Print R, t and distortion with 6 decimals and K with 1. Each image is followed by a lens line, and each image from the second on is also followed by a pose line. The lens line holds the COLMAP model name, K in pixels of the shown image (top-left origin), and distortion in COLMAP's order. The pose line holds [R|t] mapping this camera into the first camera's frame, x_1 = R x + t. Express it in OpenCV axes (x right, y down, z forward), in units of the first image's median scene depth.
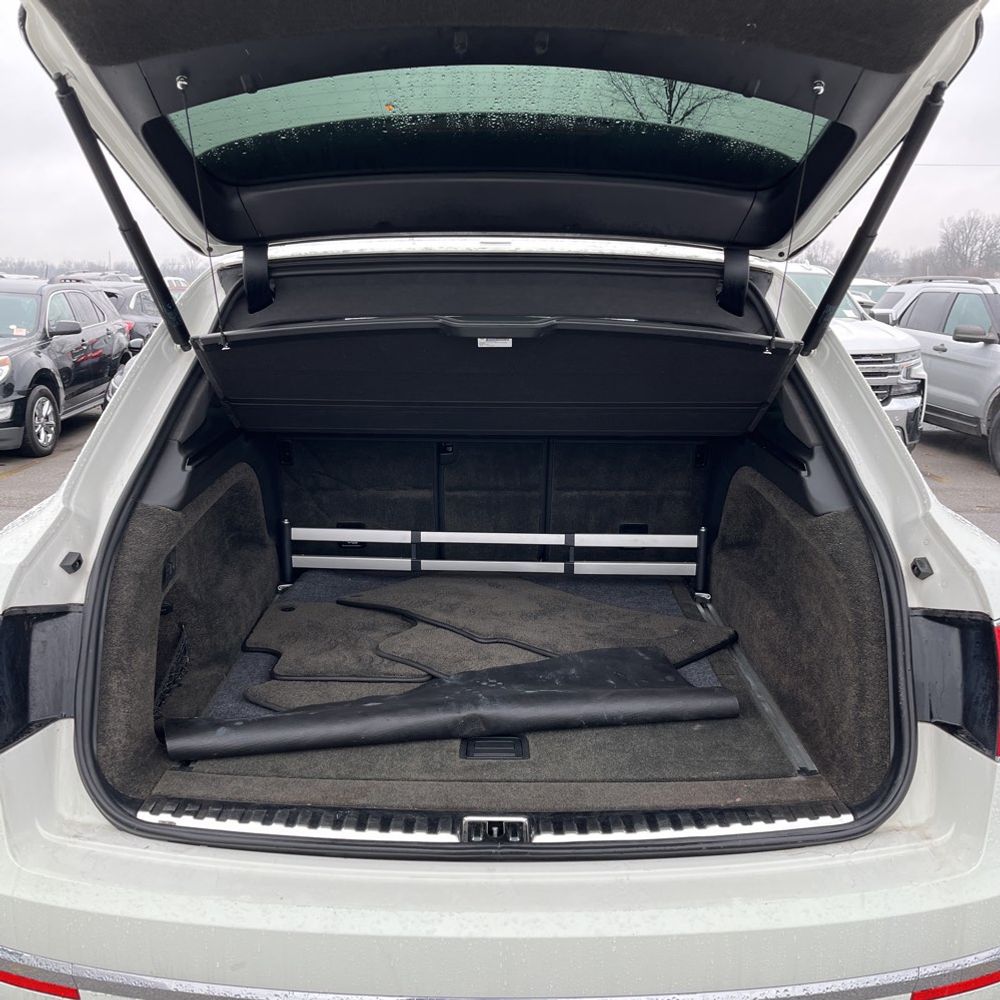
lens RADIAL K [[1000.8, 0, 500.0], [0, 1000.8, 500.0], [0, 0, 1]] dist [0.058574, -0.066543]
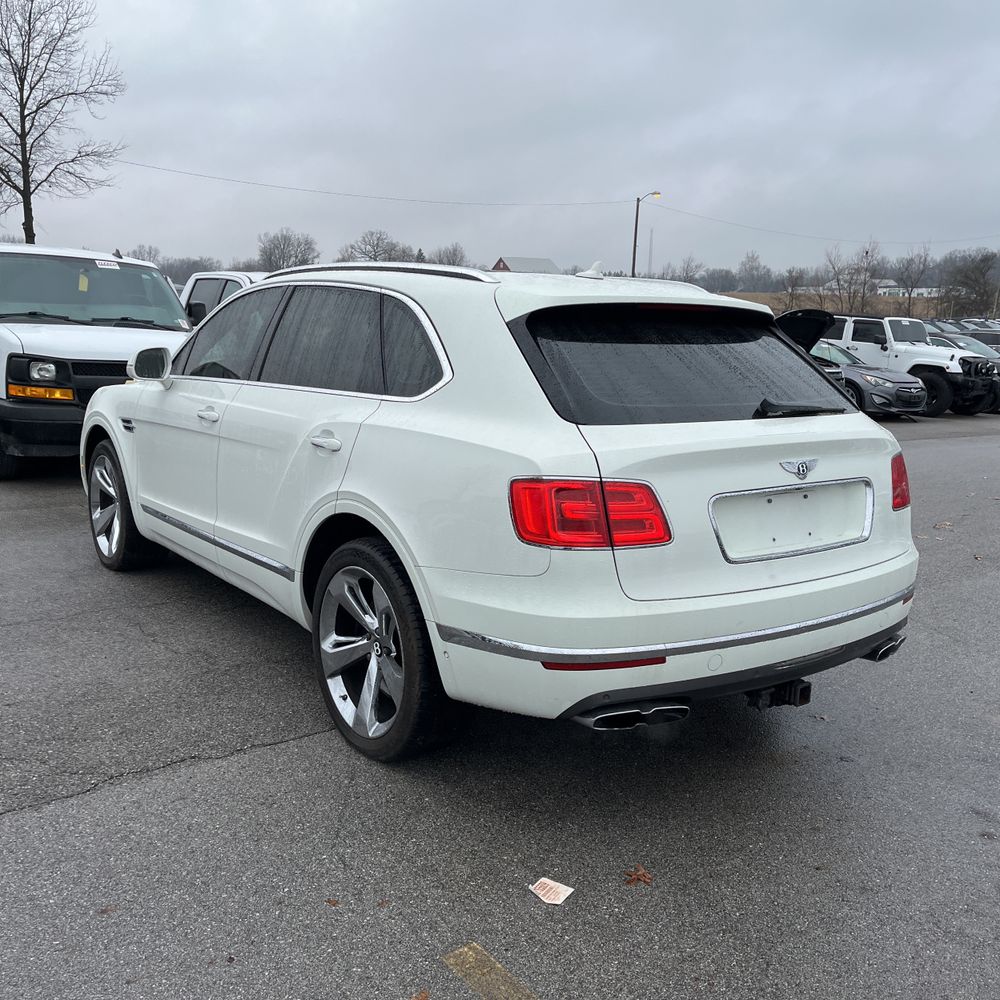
lens RADIAL K [[1000.8, 0, 500.0], [0, 1000.8, 500.0], [0, 0, 1]] dist [0.058574, -0.066543]
pose [[0.803088, -0.085338, 0.589718, -0.264784], [0.088576, 0.995793, 0.023477, 0.014456], [-0.589240, 0.033381, 0.807268, -0.060746]]
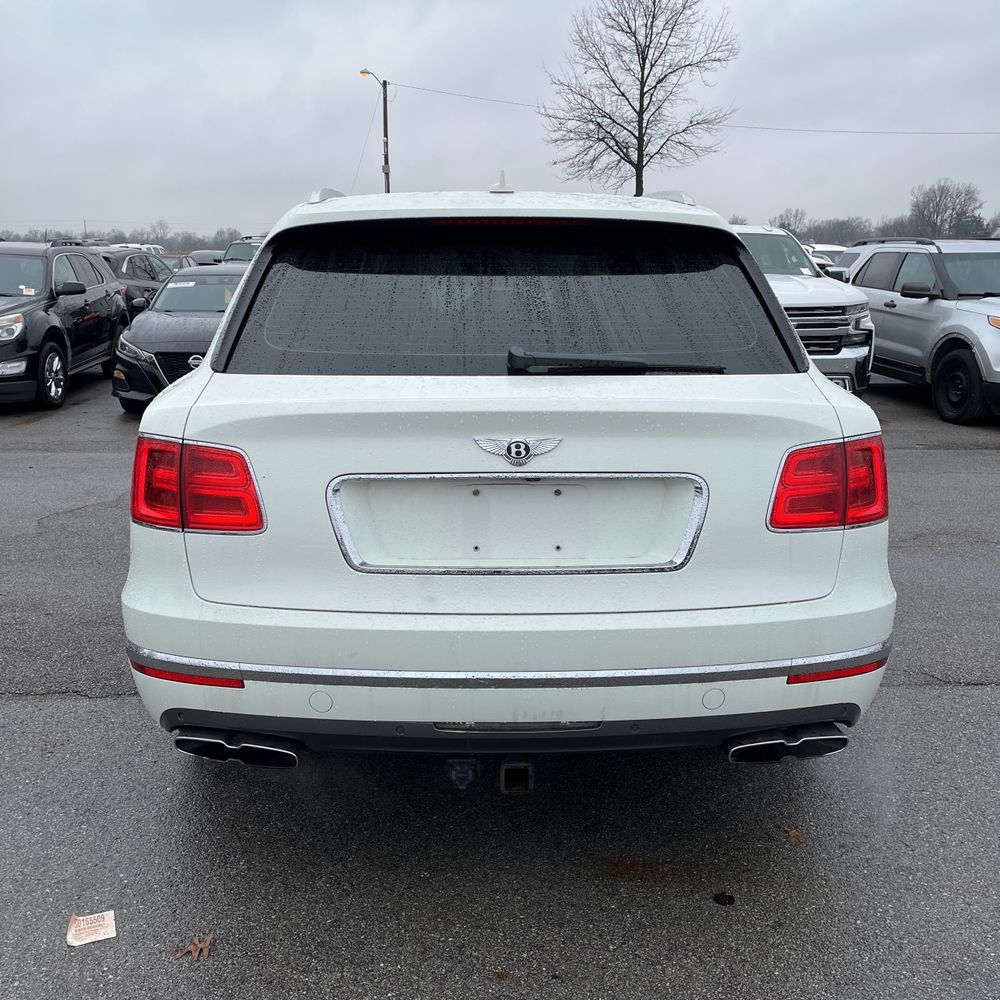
lens RADIAL K [[1000.8, 0, 500.0], [0, 1000.8, 500.0], [0, 0, 1]] dist [0.058574, -0.066543]
pose [[0.999670, -0.008389, 0.024280, -0.009506], [0.007696, 0.999564, 0.028500, 0.025035], [-0.024508, -0.028304, 0.999299, -0.074624]]
